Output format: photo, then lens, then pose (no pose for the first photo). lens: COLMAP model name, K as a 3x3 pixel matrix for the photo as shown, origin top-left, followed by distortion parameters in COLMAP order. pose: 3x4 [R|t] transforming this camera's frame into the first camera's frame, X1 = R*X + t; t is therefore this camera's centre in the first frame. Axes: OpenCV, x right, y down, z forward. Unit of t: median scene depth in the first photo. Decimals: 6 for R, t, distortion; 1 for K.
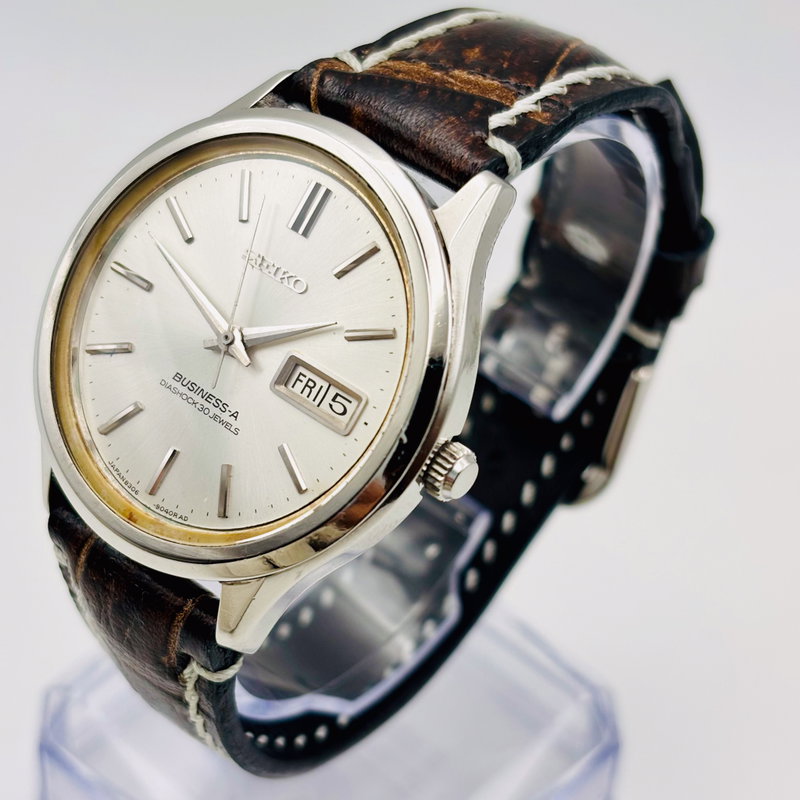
lens RADIAL K [[1680.8, 0, 395.0], [0, 1680.8, 393.7], [0, 0, 1]] dist [0.260689, 0.000000]
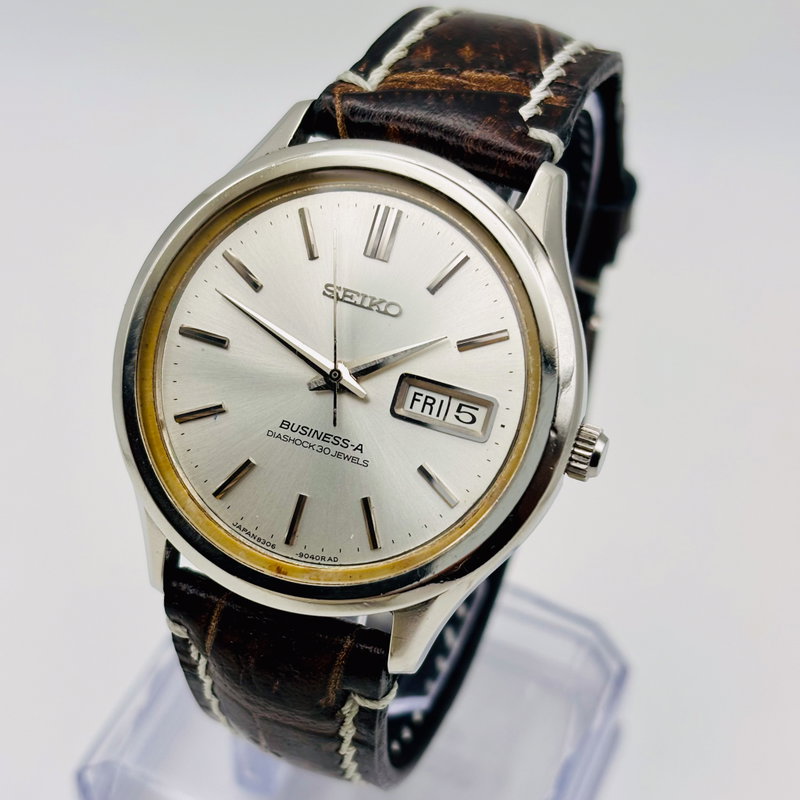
lens RADIAL K [[1680.8, 0, 389.6], [0, 1680.8, 395.4], [0, 0, 1]] dist [0.260689, 0.000000]
pose [[0.942087, -0.225422, 0.248307, -0.312904], [0.218853, 0.974255, 0.054127, -0.066834], [-0.254116, 0.003350, 0.967168, 0.020476]]
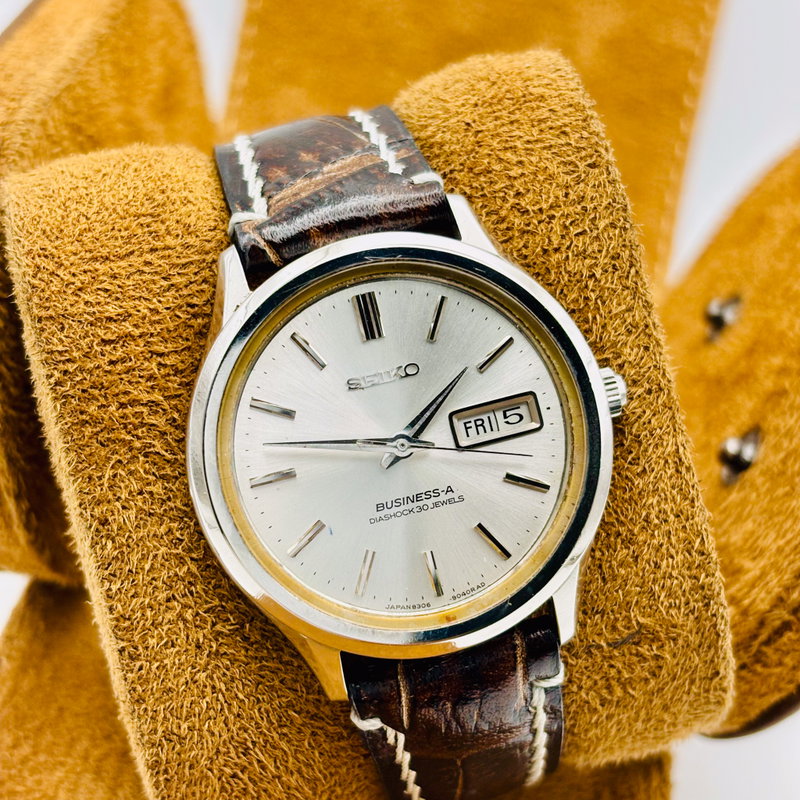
lens RADIAL K [[1680.8, 0, 378.6], [0, 1680.8, 399.6], [0, 0, 1]] dist [0.260689, 0.000000]
pose [[0.594438, -0.644629, 0.480725, -0.619697], [0.654967, 0.734960, 0.175650, -0.258894], [-0.466542, 0.210446, 0.859099, 0.023155]]
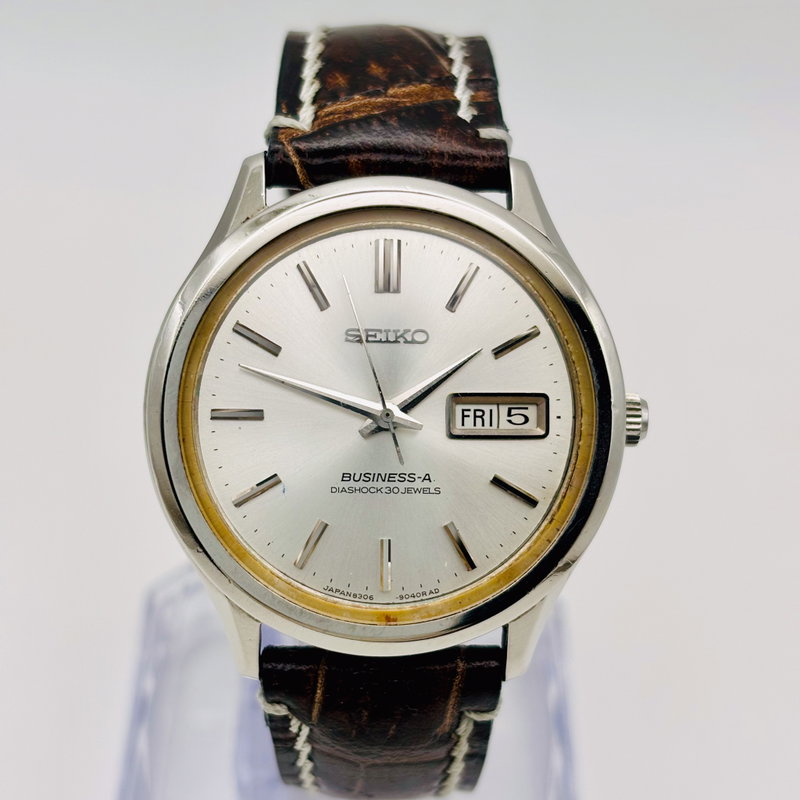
lens RADIAL K [[1680.8, 0, 381.3], [0, 1680.8, 394.7], [0, 0, 1]] dist [0.260689, 0.000000]
pose [[0.739770, -0.474832, 0.476733, -0.560690], [0.448925, 0.876073, 0.175961, -0.216559], [-0.501205, 0.083847, 0.861257, 0.132423]]
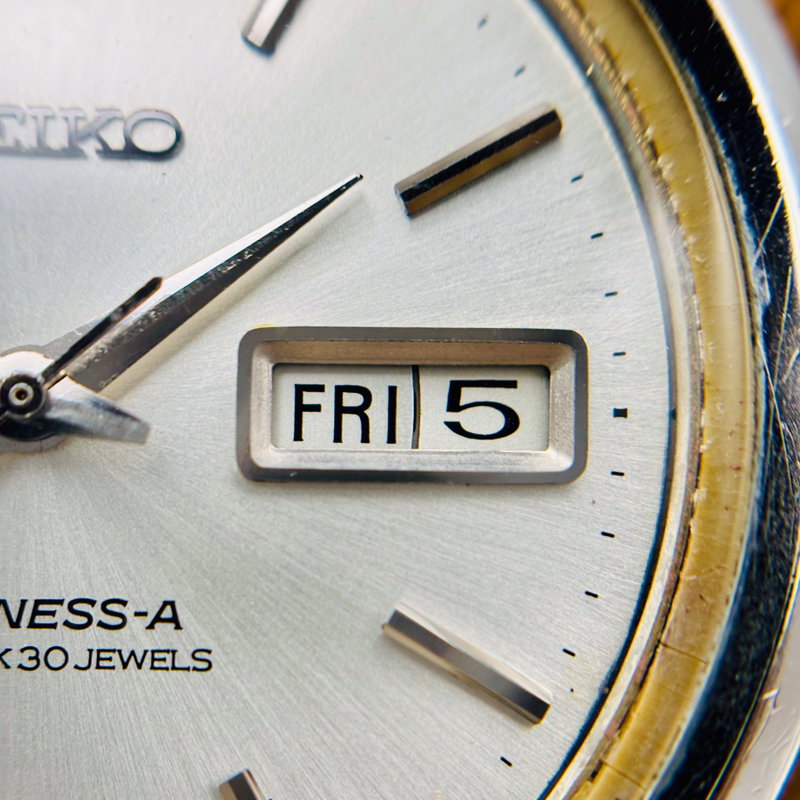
lens RADIAL K [[1680.8, 0, 370.4], [0, 1680.8, 421.8], [0, 0, 1]] dist [0.260689, 0.000000]
pose [[0.762559, -0.436972, 0.477032, -0.189743], [0.445953, 0.889259, 0.101704, -0.031008], [-0.468647, 0.135179, 0.872982, 0.701091]]
